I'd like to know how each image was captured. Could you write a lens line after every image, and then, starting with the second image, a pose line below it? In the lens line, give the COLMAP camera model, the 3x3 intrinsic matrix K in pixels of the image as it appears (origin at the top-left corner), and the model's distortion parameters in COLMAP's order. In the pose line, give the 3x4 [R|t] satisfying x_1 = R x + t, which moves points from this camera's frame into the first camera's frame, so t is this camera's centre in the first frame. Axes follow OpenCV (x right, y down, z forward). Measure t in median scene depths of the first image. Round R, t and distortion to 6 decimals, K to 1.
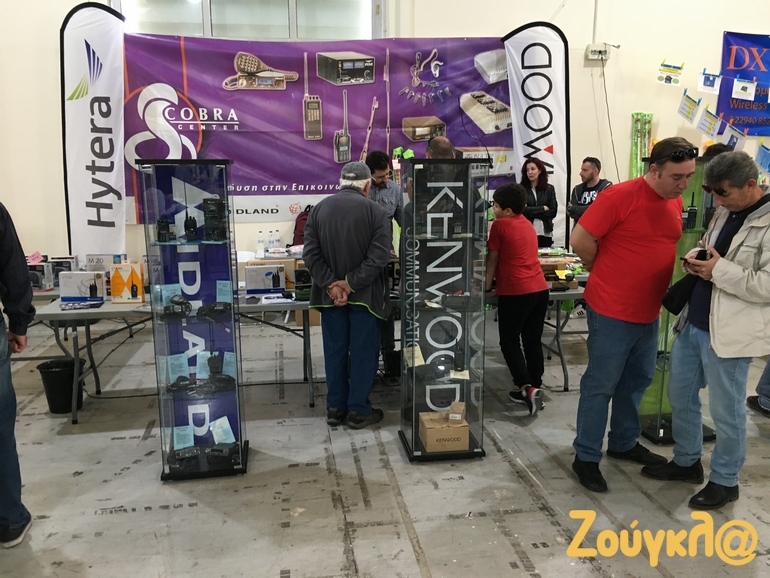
lens RADIAL K [[651.7, 0, 385.2], [0, 651.7, 289.2], [0, 0, 1]] dist [0.008077, -0.005065]
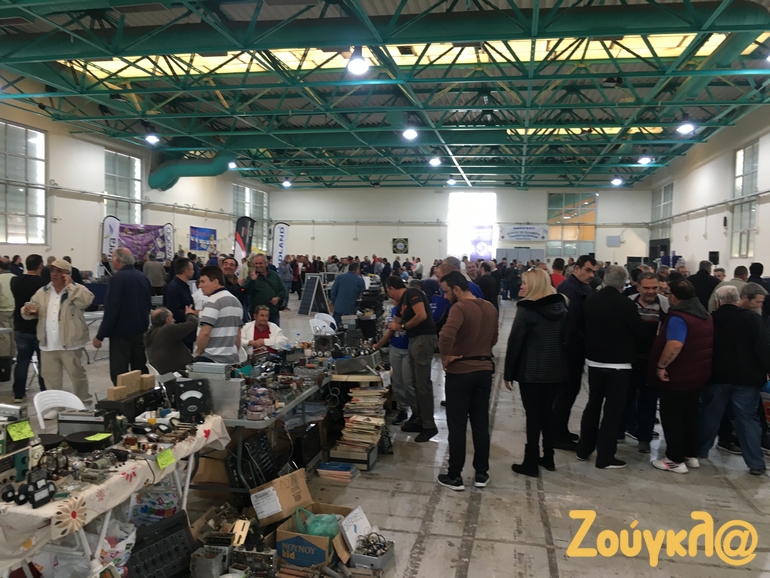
lens RADIAL K [[651.7, 0, 385.0], [0, 651.7, 287.7], [0, 0, 1]] dist [0.008077, -0.005065]
pose [[0.335051, -0.037572, 0.941450, -3.280706], [0.163382, 0.986384, -0.018781, 0.317932], [-0.927926, 0.160109, 0.336628, -1.663294]]
